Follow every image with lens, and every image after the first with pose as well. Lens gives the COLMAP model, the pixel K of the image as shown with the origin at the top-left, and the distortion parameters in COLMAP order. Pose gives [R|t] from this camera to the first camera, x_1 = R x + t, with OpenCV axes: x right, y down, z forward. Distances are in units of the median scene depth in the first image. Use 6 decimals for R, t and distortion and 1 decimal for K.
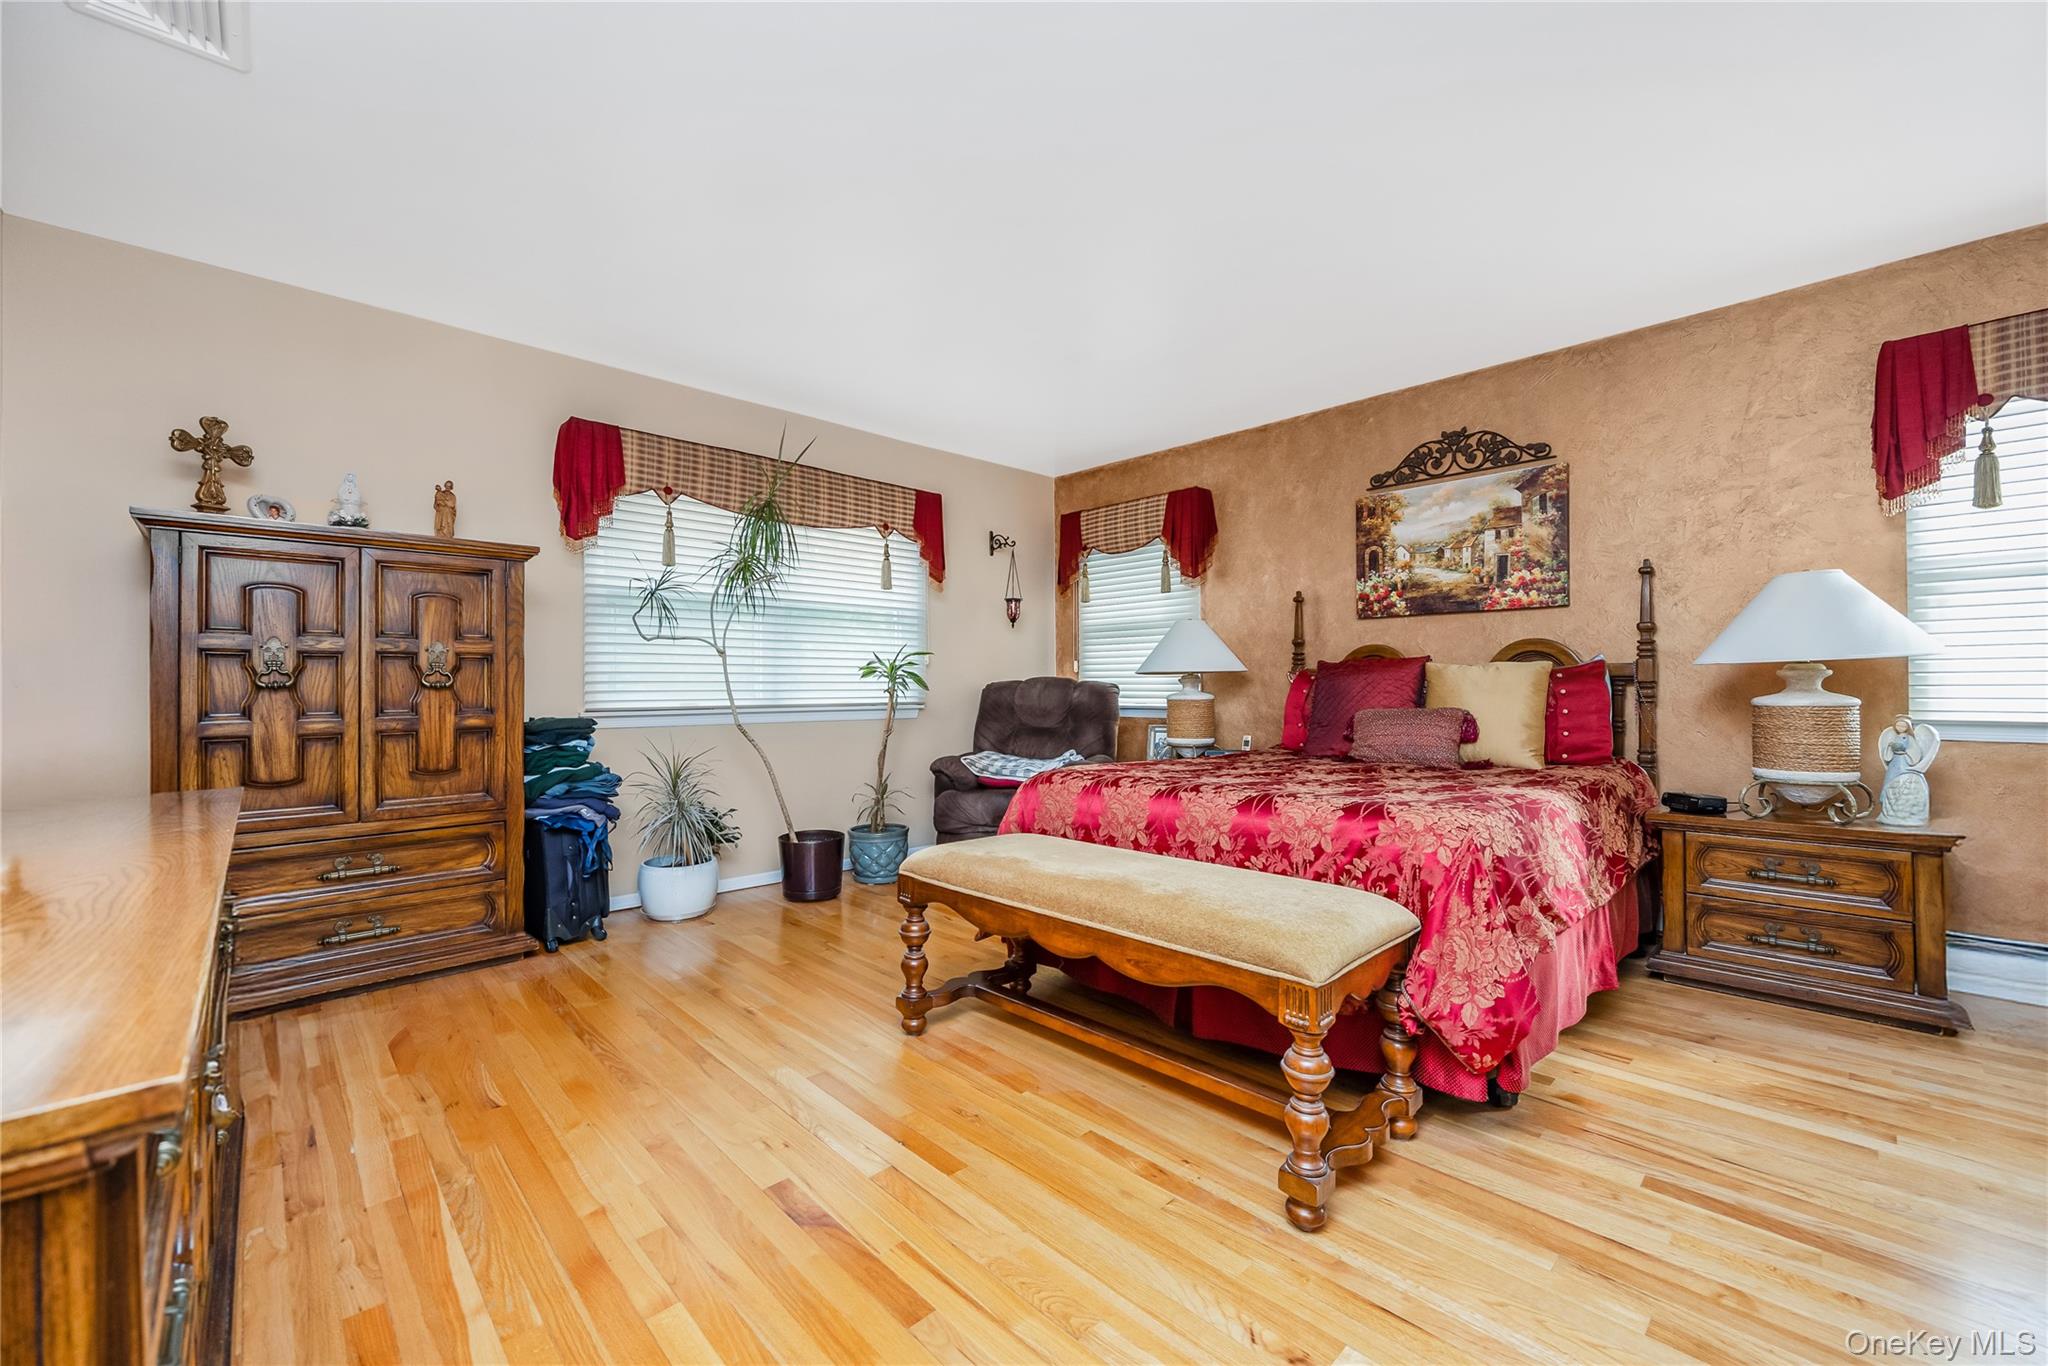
lens RADIAL K [[868.9, 0, 1017.5], [0, 868.9, 686.8], [0, 0, 1]] dist [-0.005891, -0.000102]
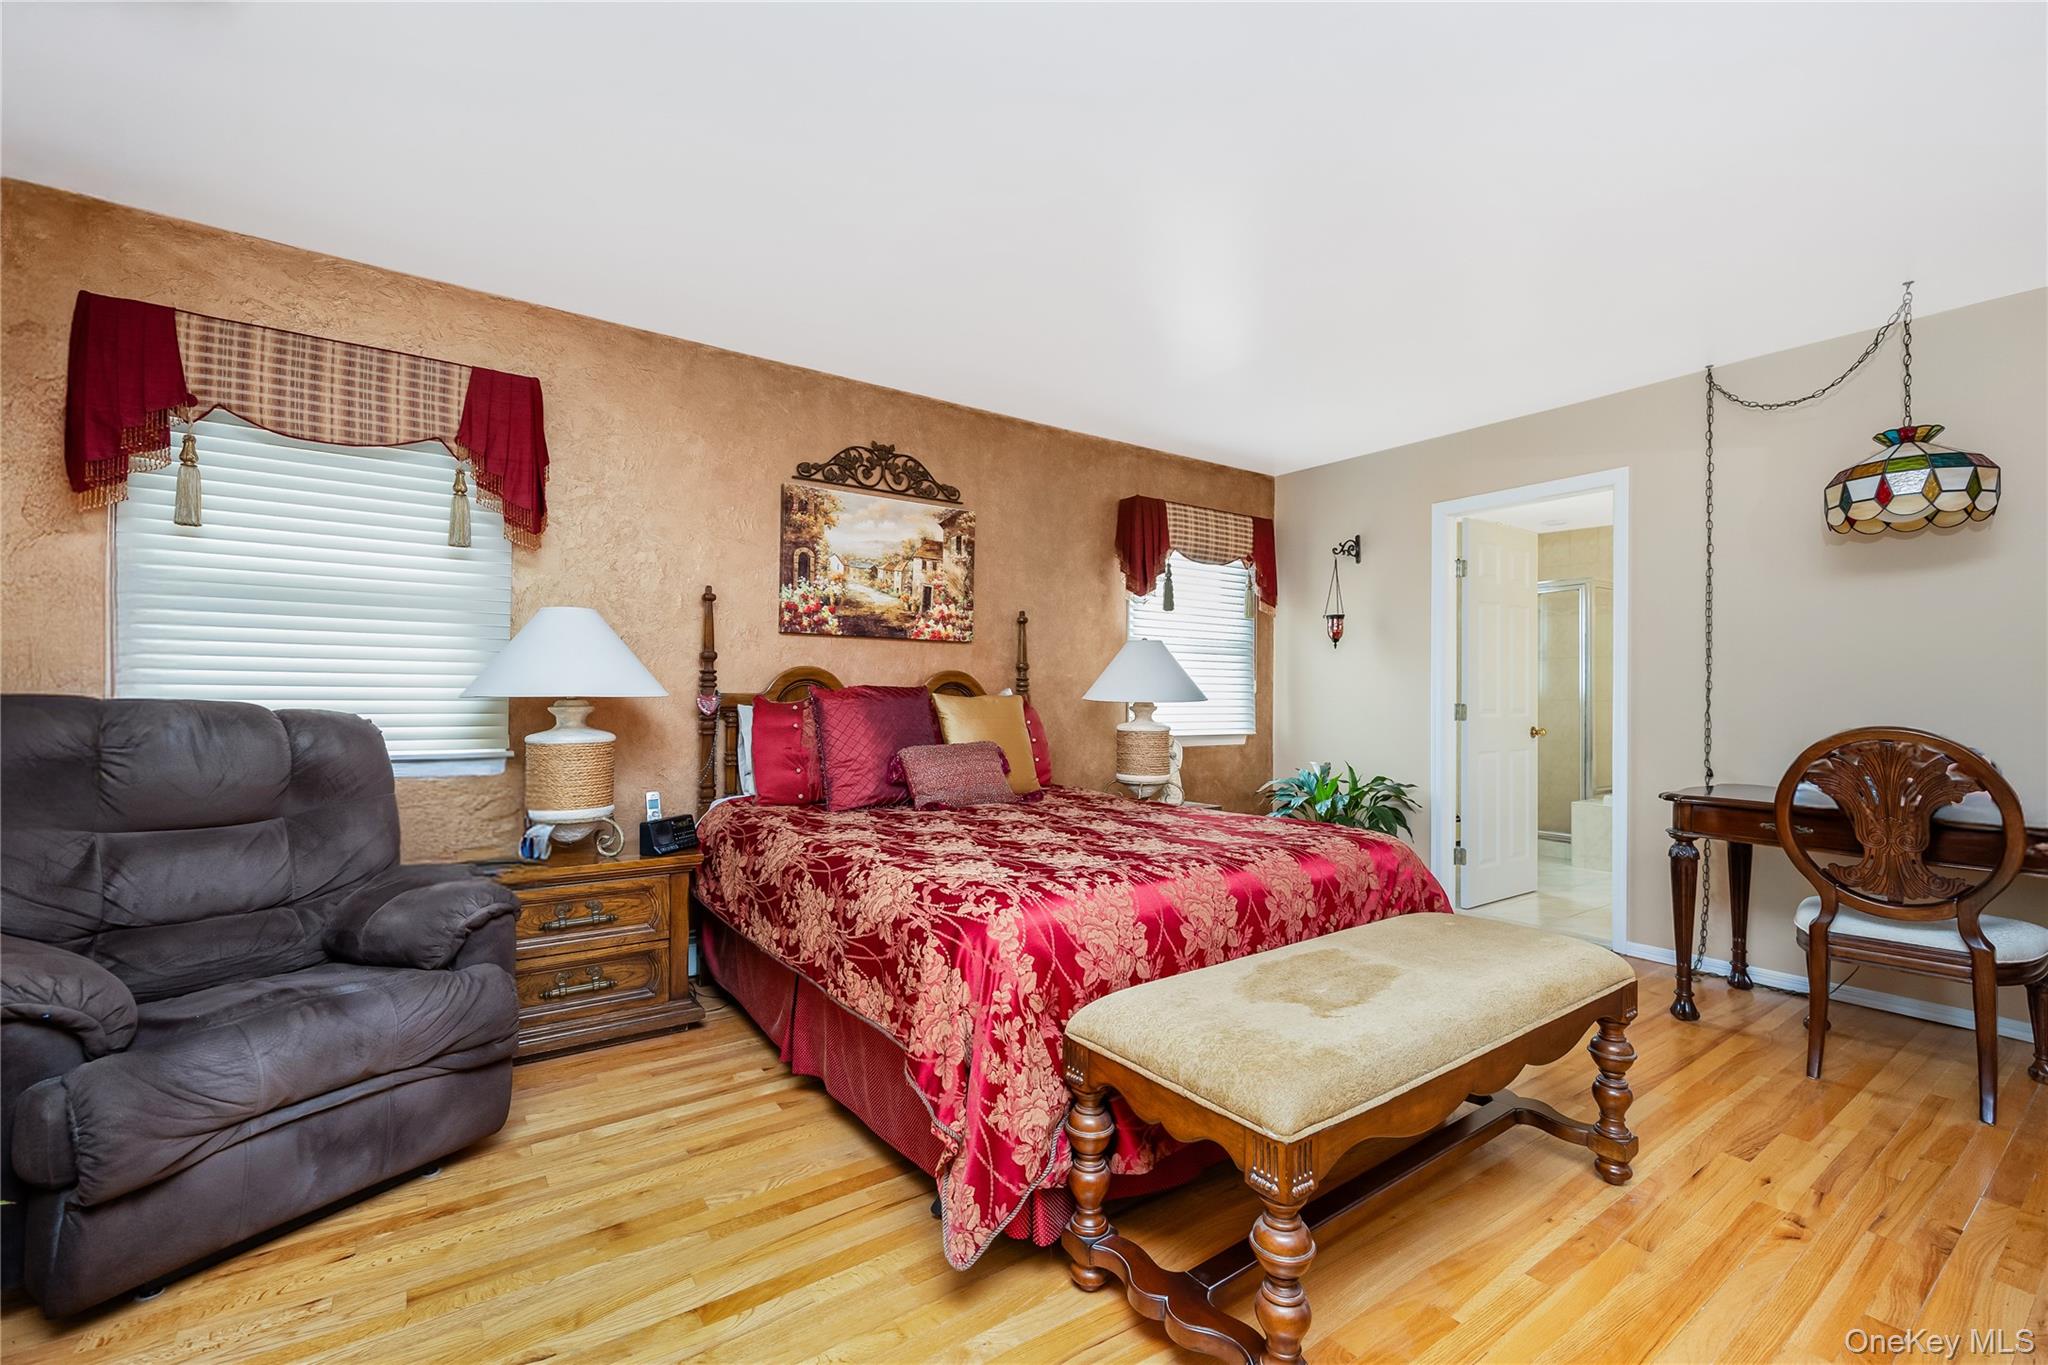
lens RADIAL K [[868.9, 0, 1017.5], [0, 868.9, 686.3], [0, 0, 1]] dist [-0.005891, -0.000102]
pose [[0.124687, 0.023909, 0.991908, -0.409834], [-0.005651, 0.999711, -0.023387, -0.012272], [-0.992180, -0.002689, 0.124786, 0.743165]]
